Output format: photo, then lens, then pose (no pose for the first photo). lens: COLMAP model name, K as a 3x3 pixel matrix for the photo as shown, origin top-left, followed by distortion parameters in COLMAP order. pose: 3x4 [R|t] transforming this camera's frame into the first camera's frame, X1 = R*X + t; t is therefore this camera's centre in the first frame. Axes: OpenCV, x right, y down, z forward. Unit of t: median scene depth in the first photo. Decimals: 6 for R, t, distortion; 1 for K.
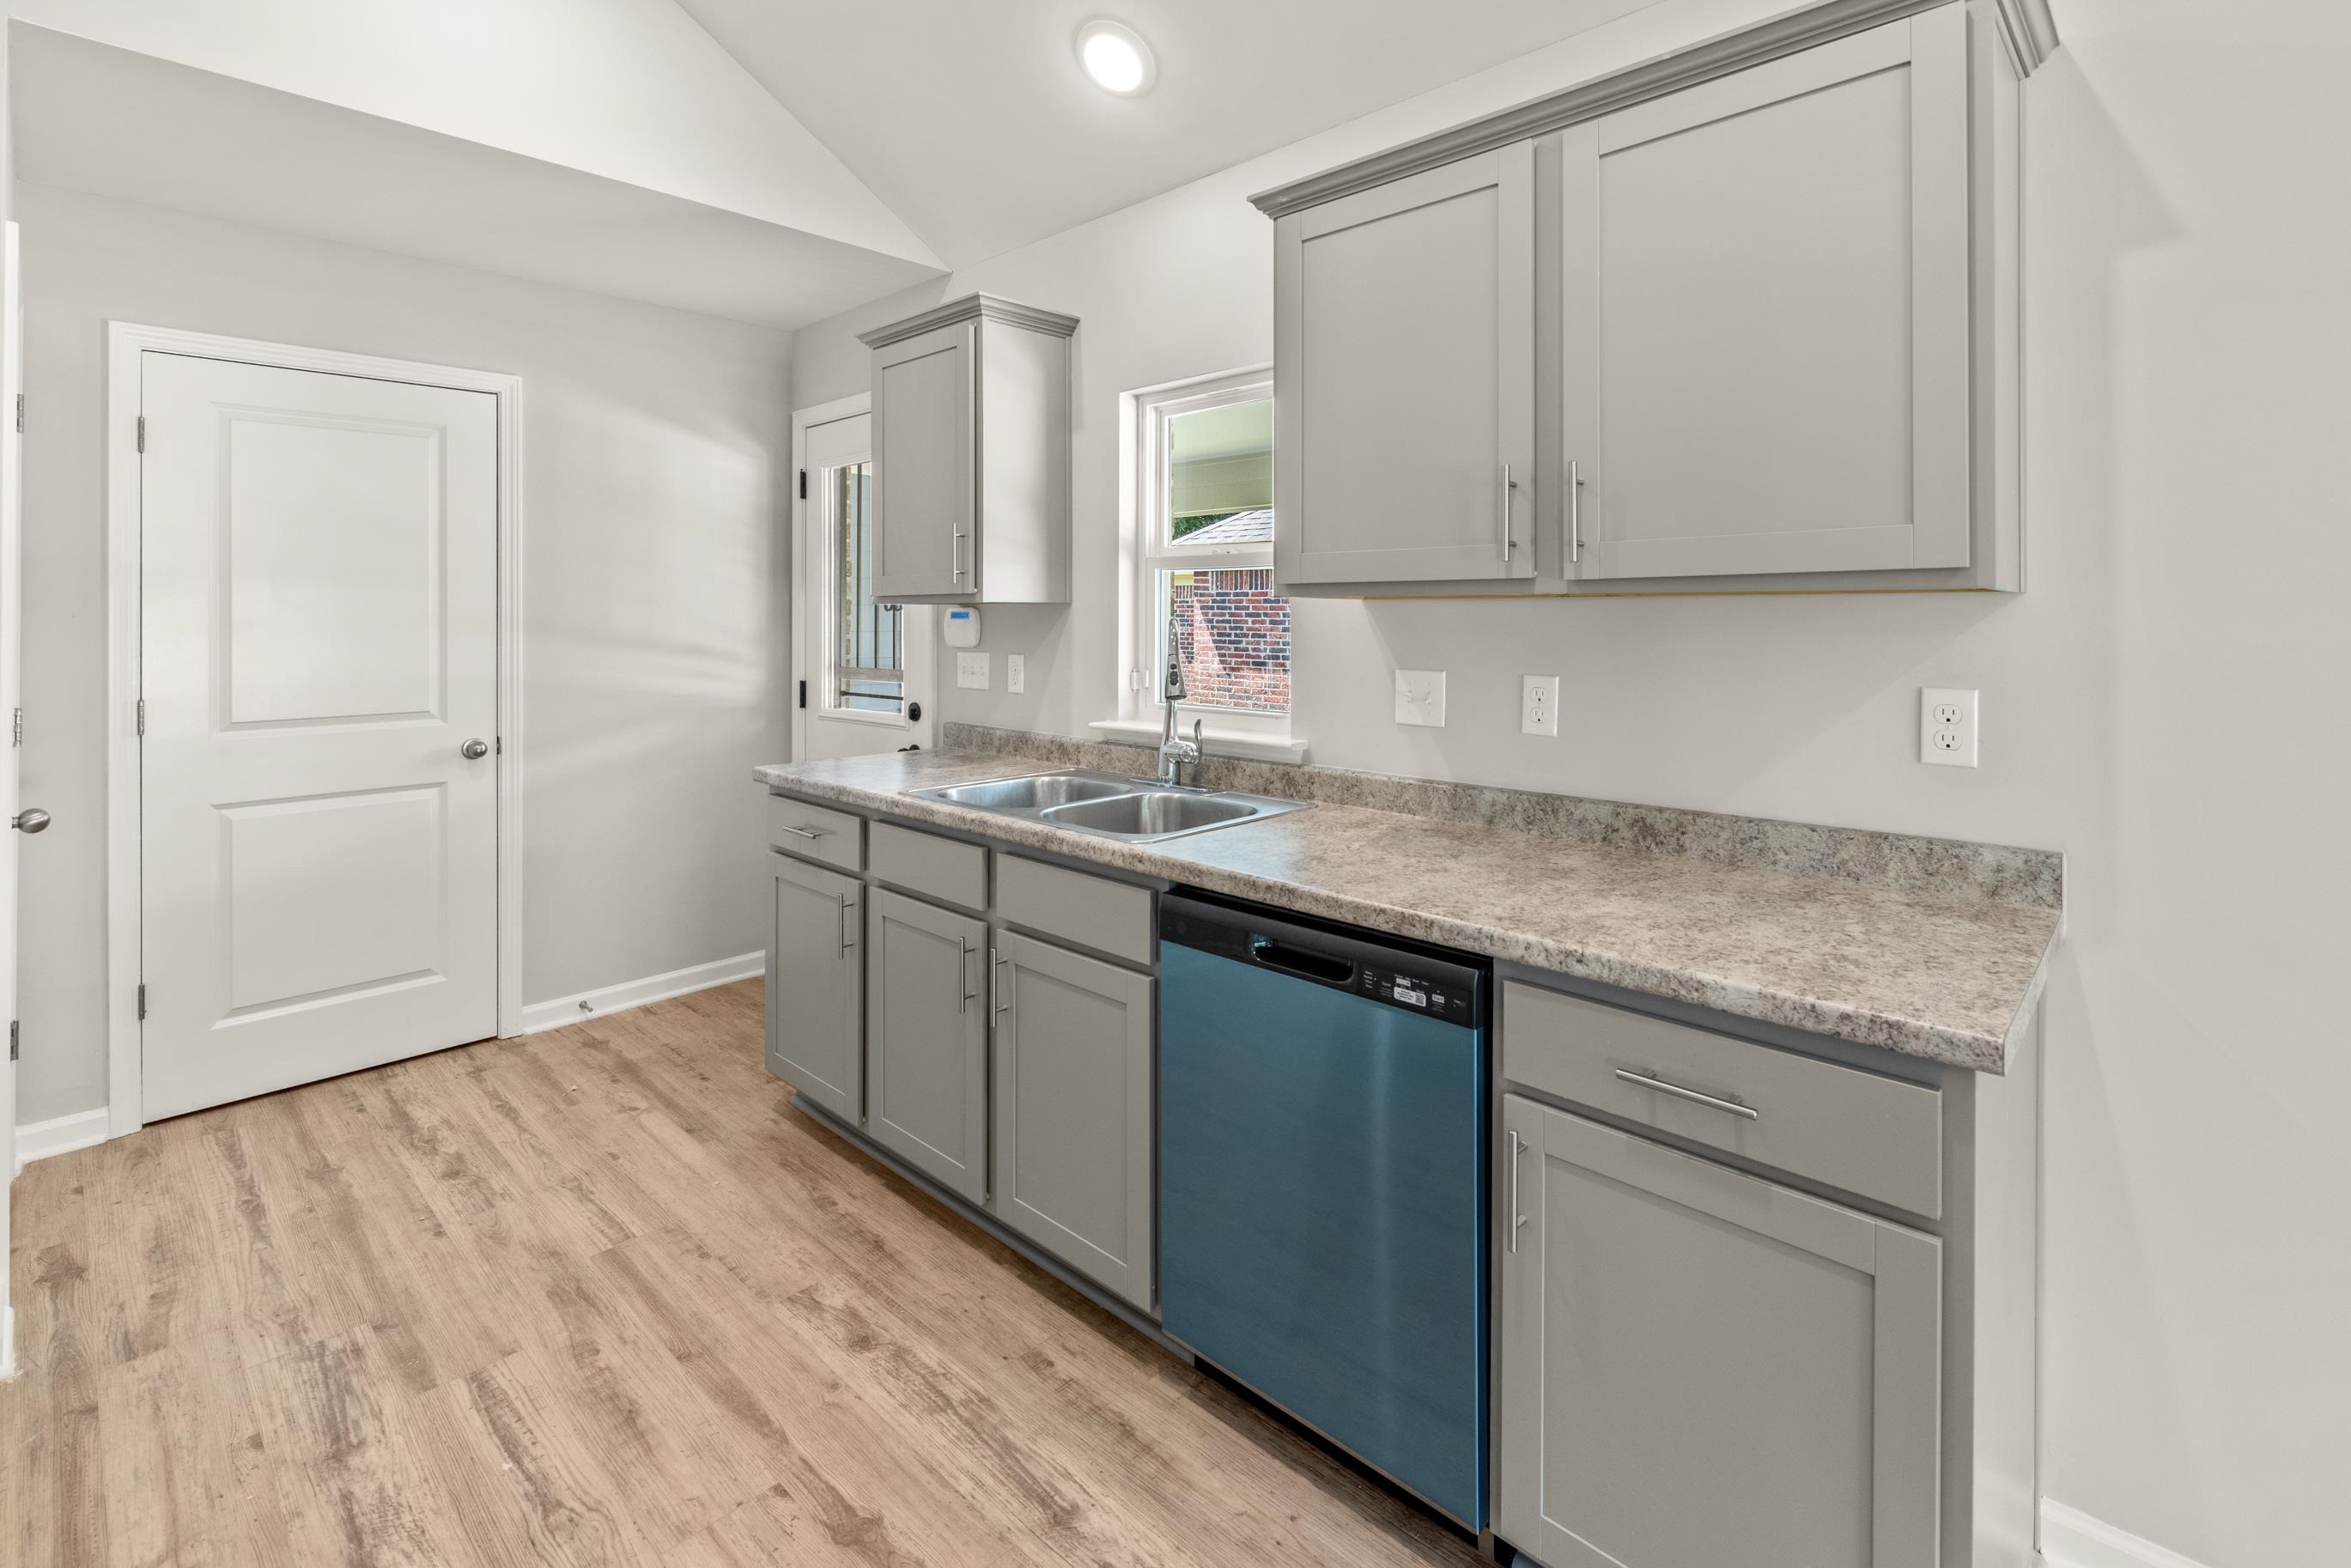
lens RADIAL K [[1085.6, 0, 1181.4], [0, 1085.6, 619.8], [0, 0, 1]] dist [0.001693, -0.000664]
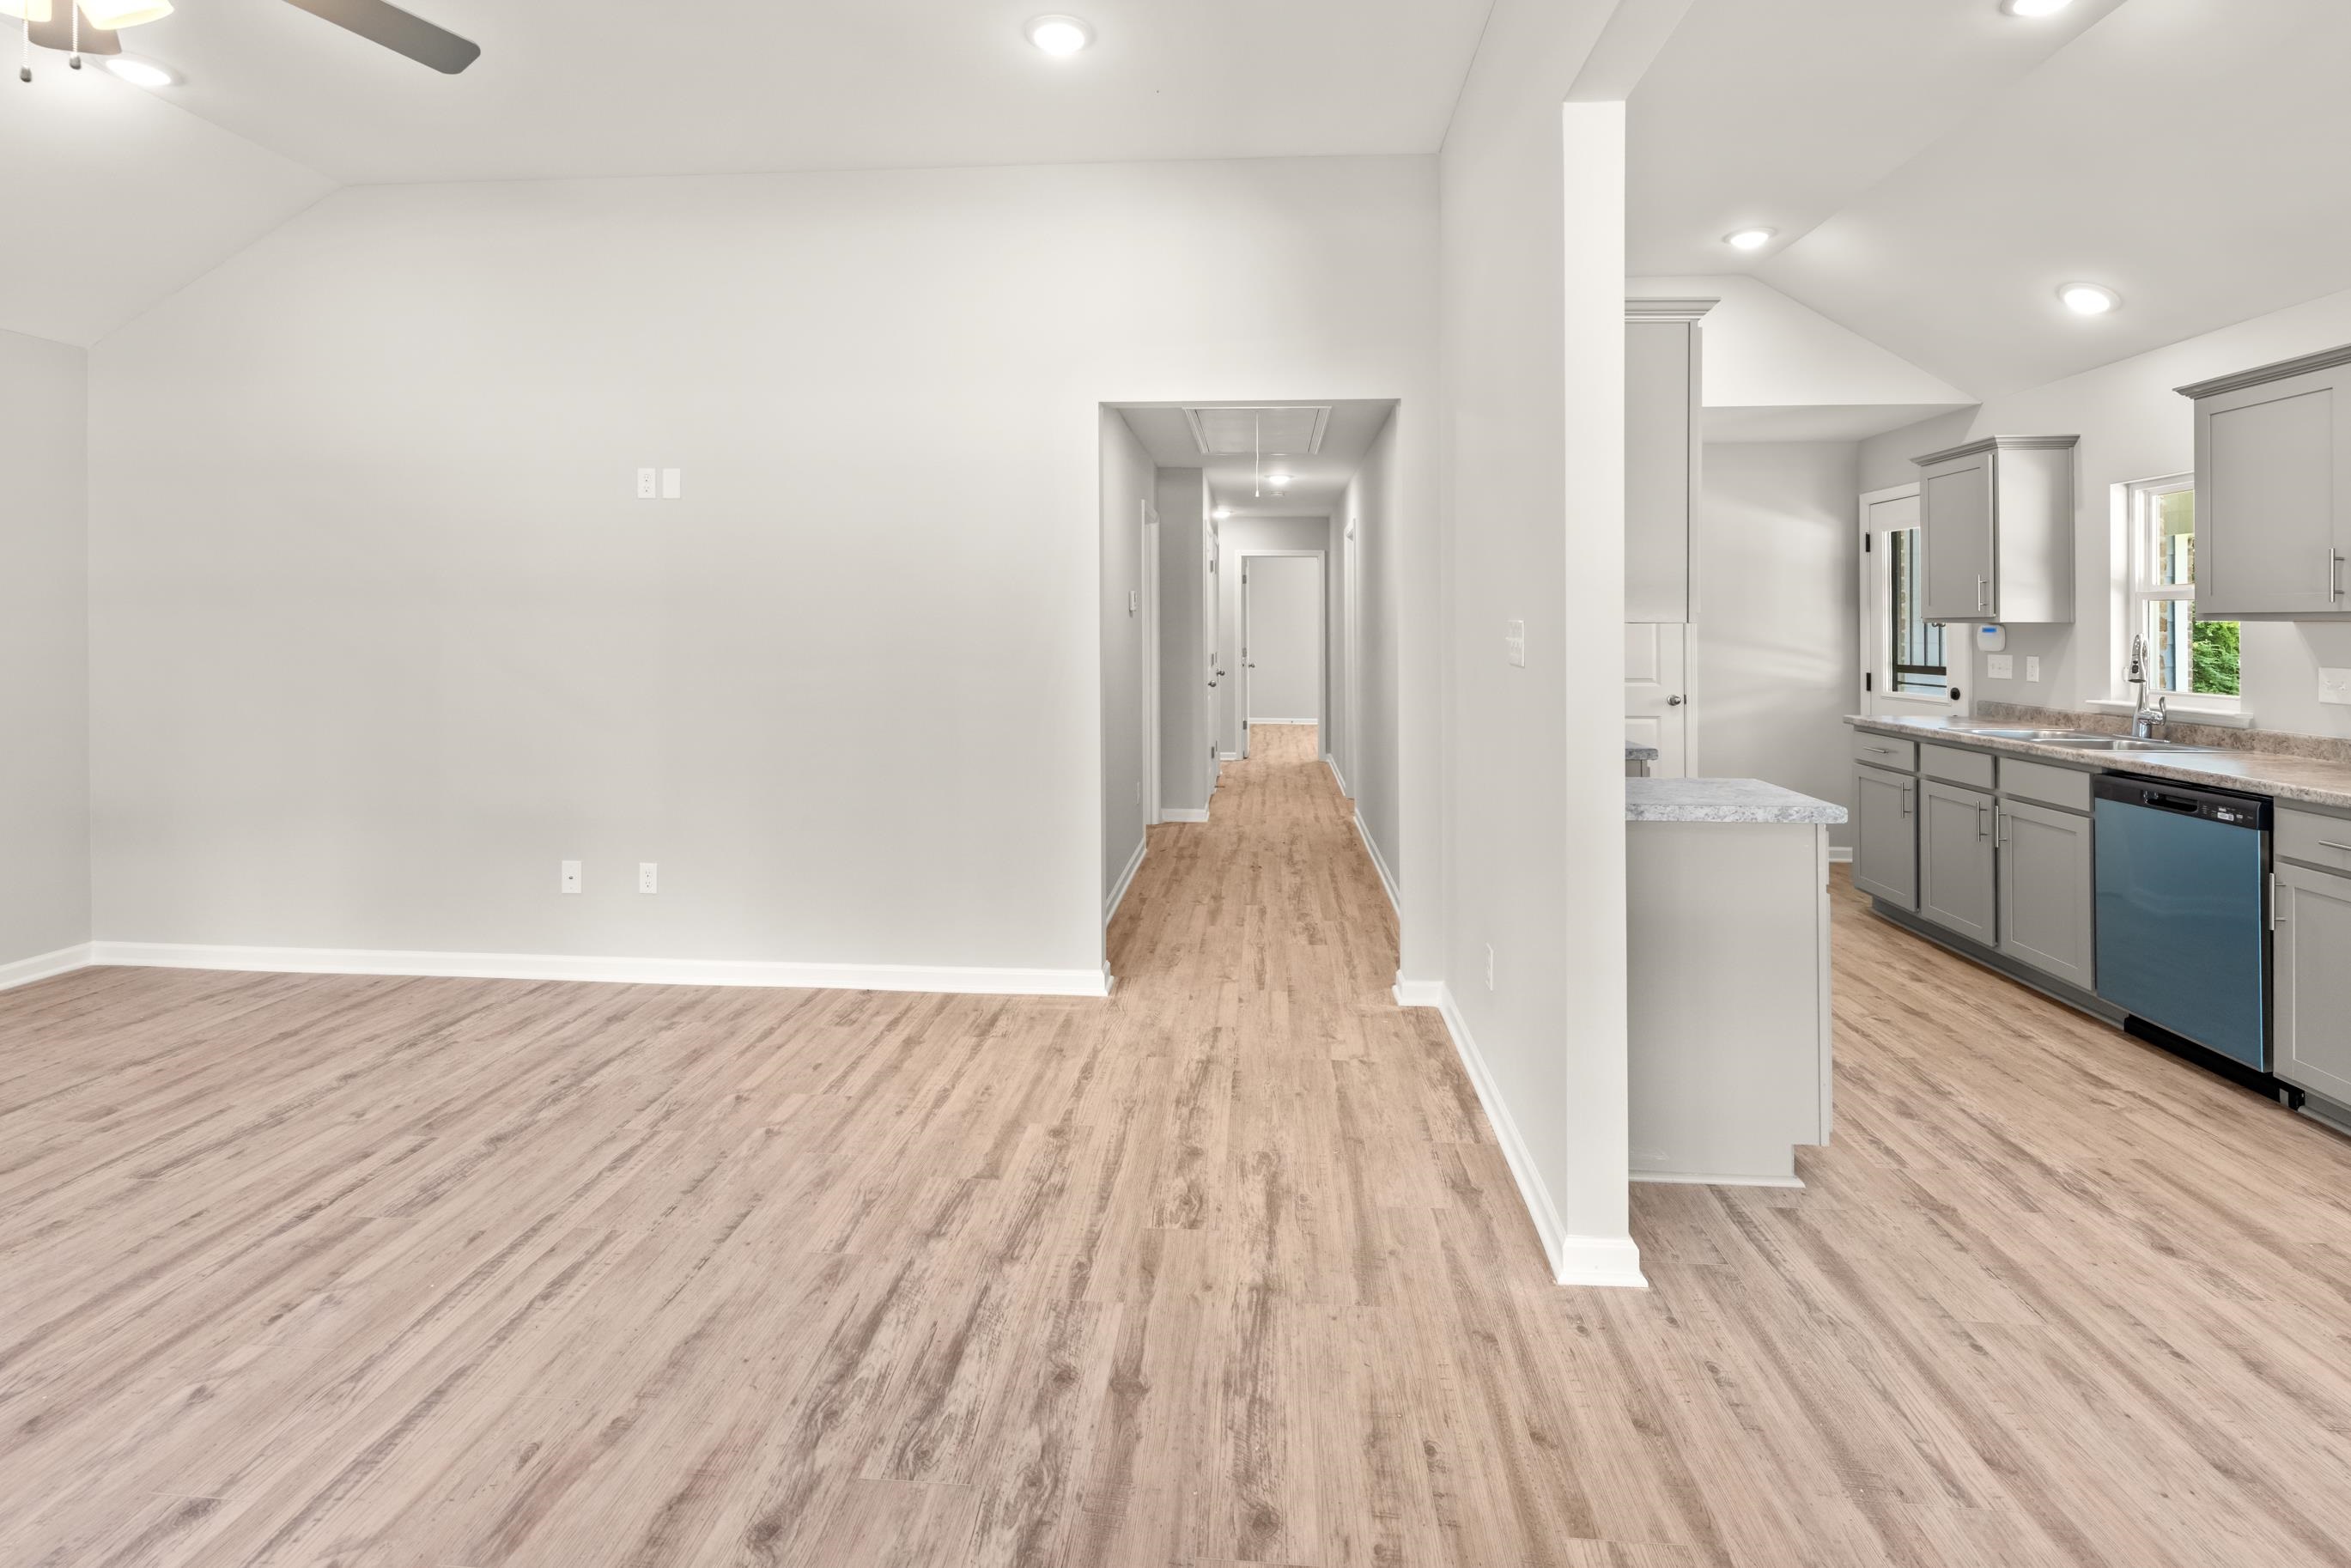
lens RADIAL K [[1070.2, 0, 1178.2], [0, 1070.2, 605.4], [0, 0, 1]] dist [-0.000150, -0.000492]
pose [[0.632372, -0.011436, -0.774581, 0.311068], [-0.007620, 0.999751, -0.020981, 0.001576], [0.774628, 0.019171, 0.632127, -1.078966]]
